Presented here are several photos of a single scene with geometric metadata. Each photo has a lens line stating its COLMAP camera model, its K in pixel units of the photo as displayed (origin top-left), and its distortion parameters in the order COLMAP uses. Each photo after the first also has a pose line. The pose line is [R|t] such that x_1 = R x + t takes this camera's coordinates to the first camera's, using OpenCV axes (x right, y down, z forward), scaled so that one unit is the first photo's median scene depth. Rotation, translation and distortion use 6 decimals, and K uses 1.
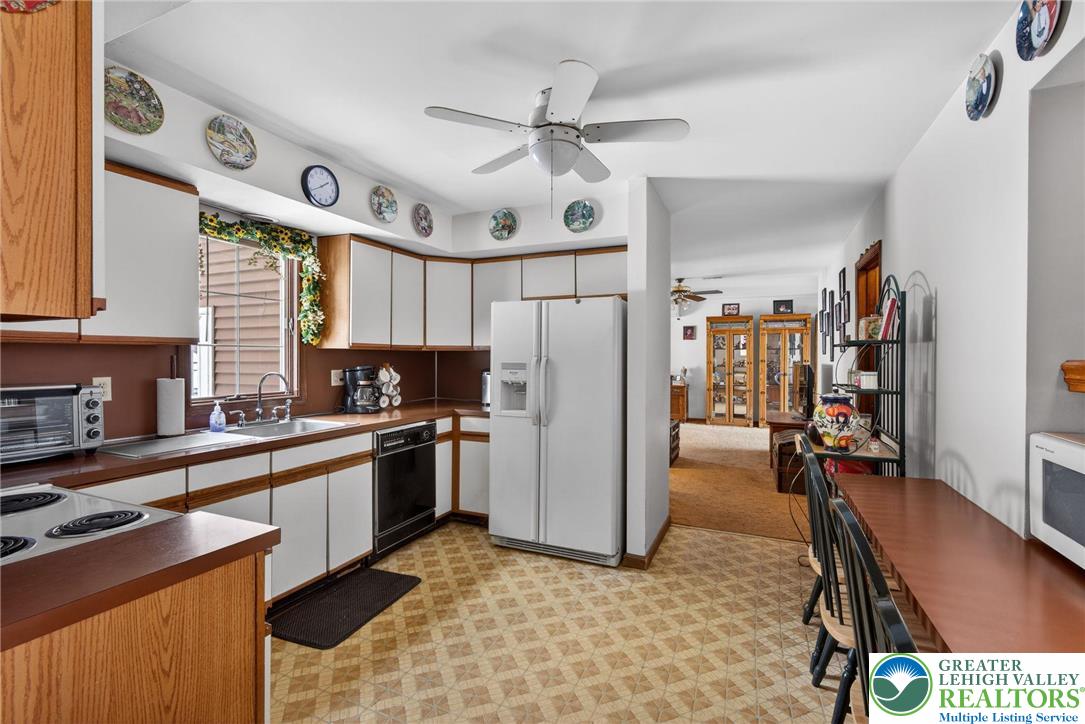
lens RADIAL K [[496.7, 0, 542.5], [0, 496.7, 358.5], [0, 0, 1]] dist [-0.002535, 0.000581]
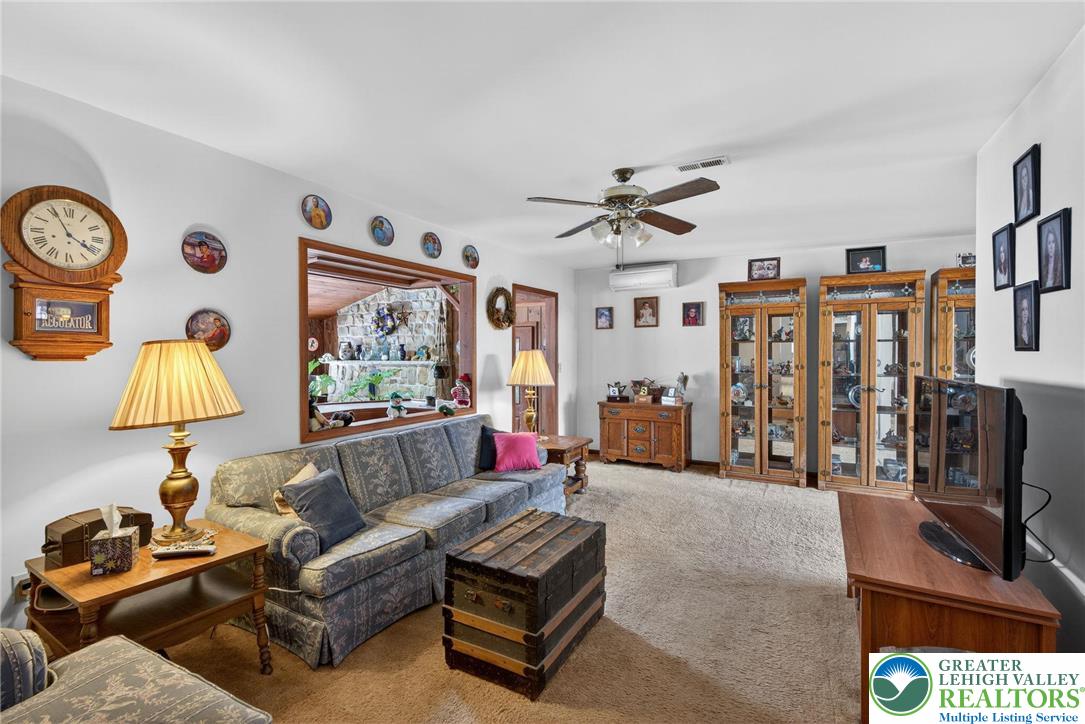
lens RADIAL K [[496.7, 0, 542.7], [0, 496.7, 355.1], [0, 0, 1]] dist [-0.002535, 0.000581]
pose [[0.995825, 0.002194, -0.091258, 0.184969], [-0.002702, 0.999982, -0.005438, -0.000097], [0.091244, 0.005662, 0.995812, 0.429445]]
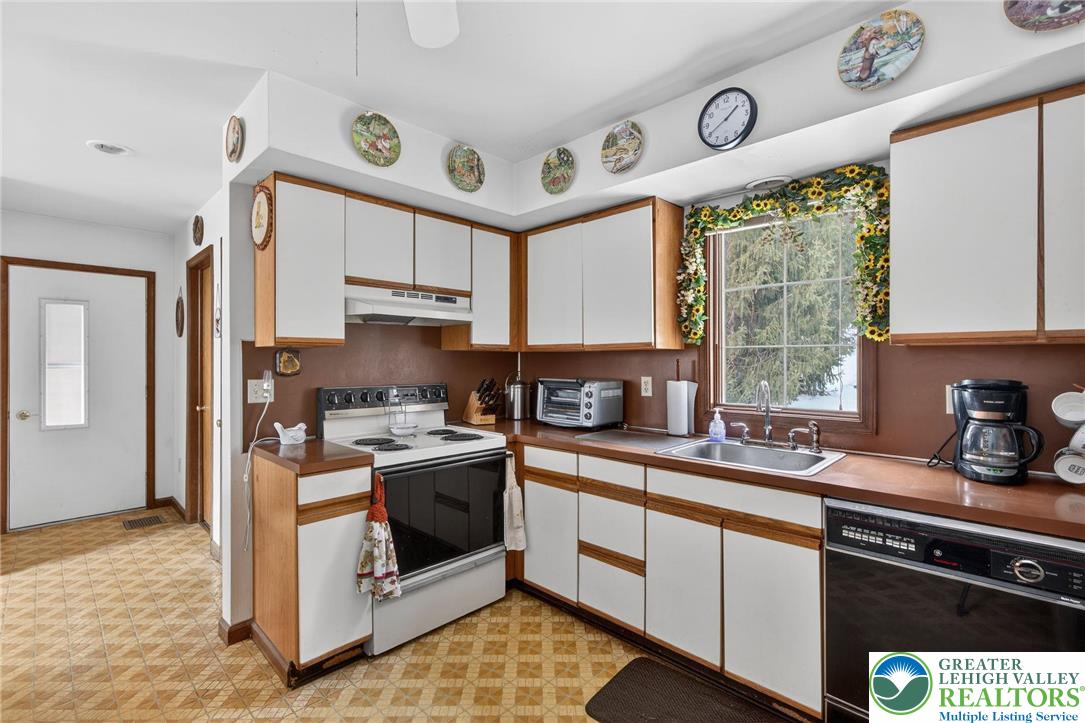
lens RADIAL K [[488.2, 0, 540.4], [0, 488.2, 360.6], [0, 0, 1]] dist [-0.001319, -0.000518]
pose [[-0.358595, -0.002506, -0.933490, 0.325137], [-0.004584, 0.999989, -0.000923, -0.000325], [0.933482, 0.003949, -0.358602, 1.094791]]
